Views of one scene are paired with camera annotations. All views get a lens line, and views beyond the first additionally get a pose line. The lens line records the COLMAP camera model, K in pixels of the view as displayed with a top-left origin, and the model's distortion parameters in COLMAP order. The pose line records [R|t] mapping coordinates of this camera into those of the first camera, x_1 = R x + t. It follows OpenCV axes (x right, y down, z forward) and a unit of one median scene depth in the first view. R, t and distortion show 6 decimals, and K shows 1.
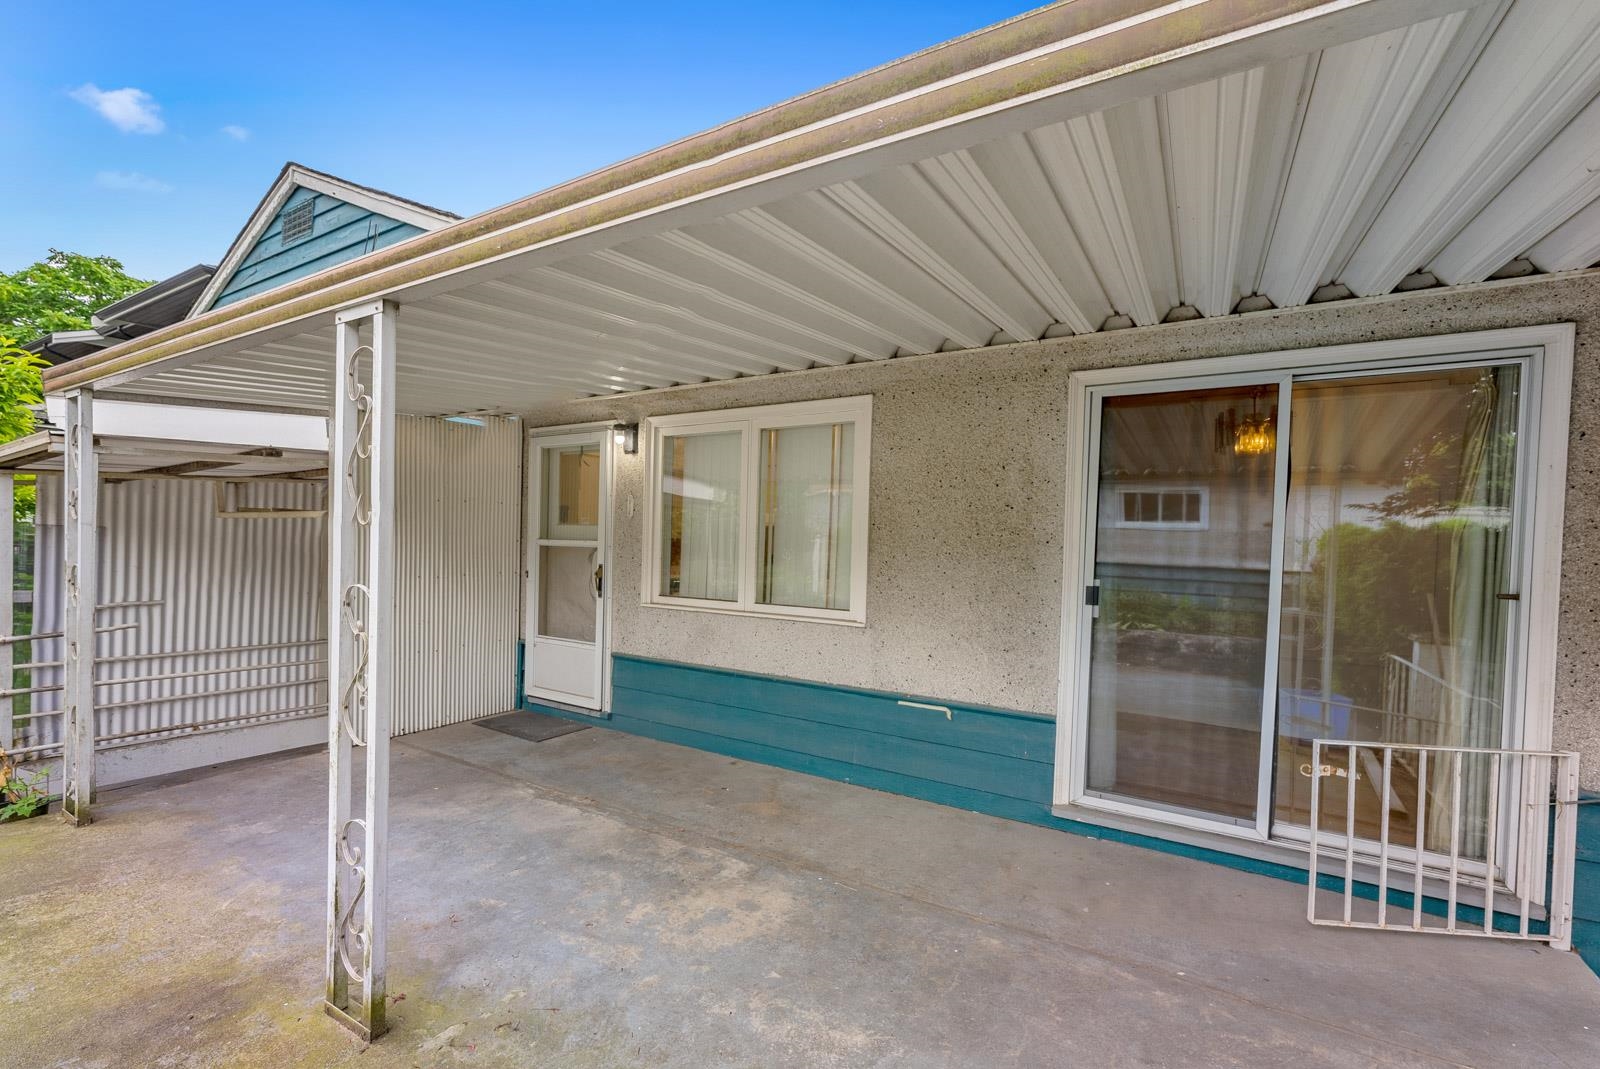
lens RADIAL K [[655.8, 0, 800.6], [0, 655.8, 569.6], [0, 0, 1]] dist [0.000147, -0.000077]
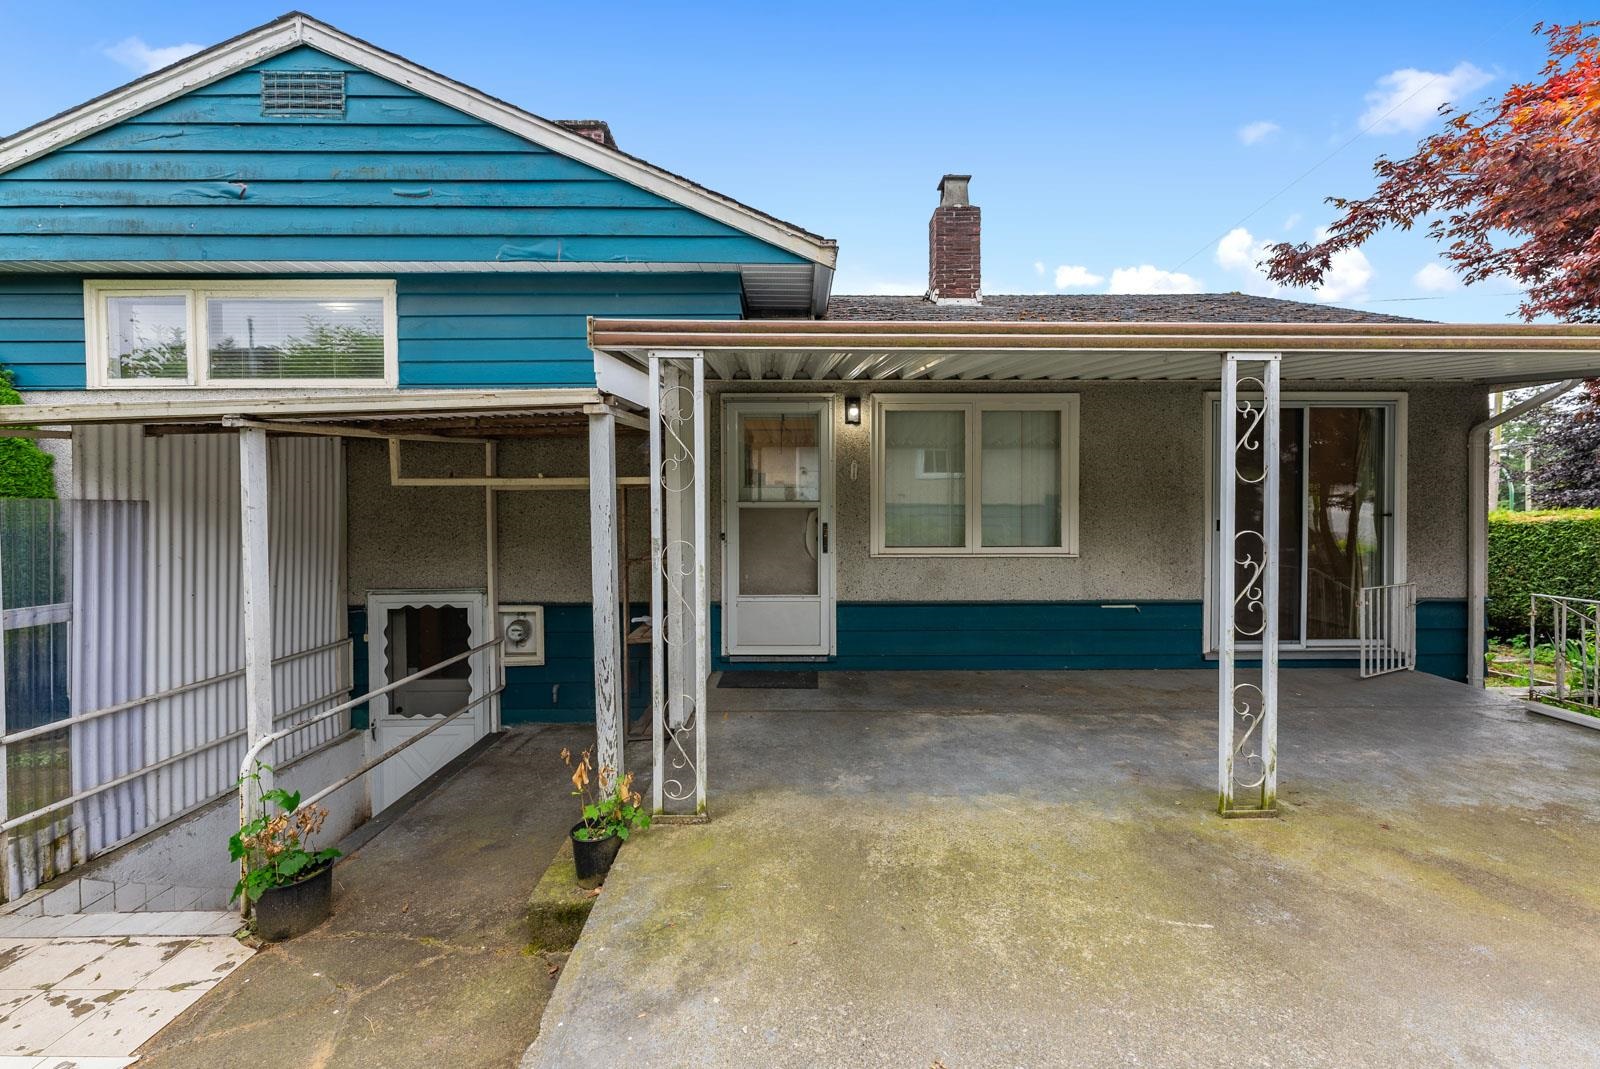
lens RADIAL K [[647.0, 0, 799.6], [0, 647.0, 523.4], [0, 0, 1]] dist [0.000365, -0.000193]
pose [[0.856017, -0.045279, 0.514960, -1.073256], [0.043128, 0.998939, 0.016142, -0.031341], [-0.515145, 0.008391, 0.857062, 0.105254]]
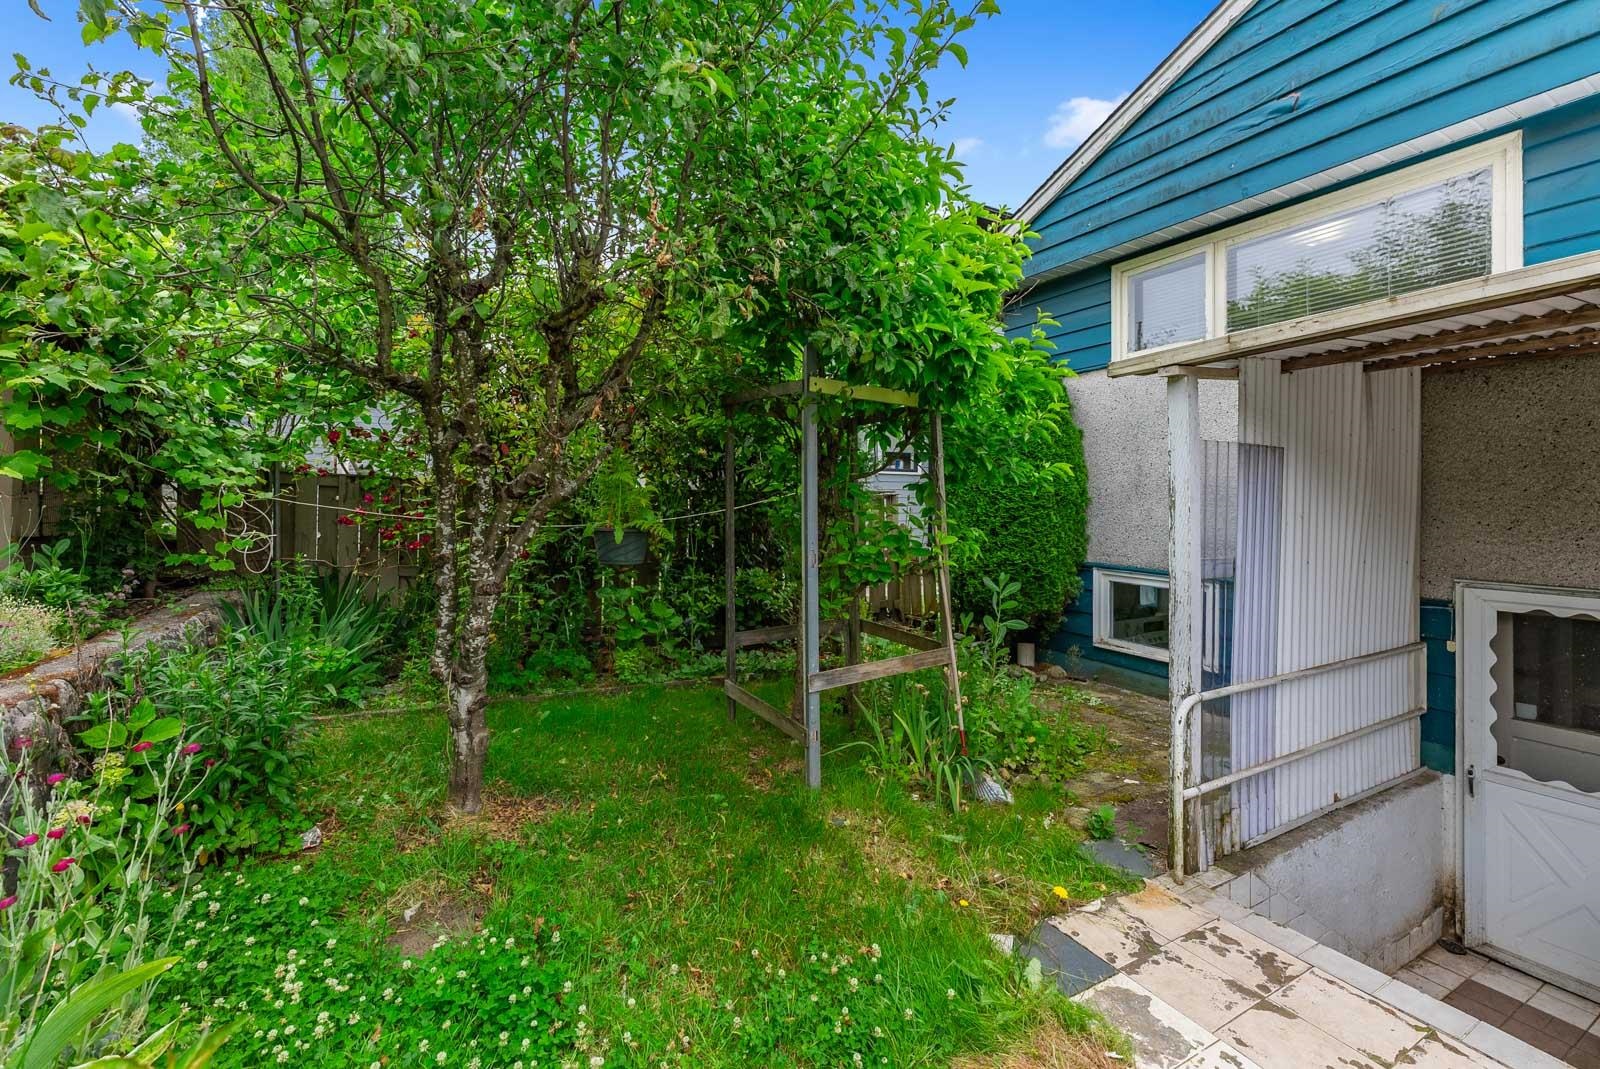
lens RADIAL K [[652.5, 0, 799.4], [0, 652.5, 506.0], [0, 0, 1]] dist [0.000856, 0.000110]
pose [[0.871161, -0.019226, -0.490621, -1.502537], [0.005326, 0.999544, -0.029712, 0.001750], [0.490968, 0.023271, 0.870867, 0.377025]]
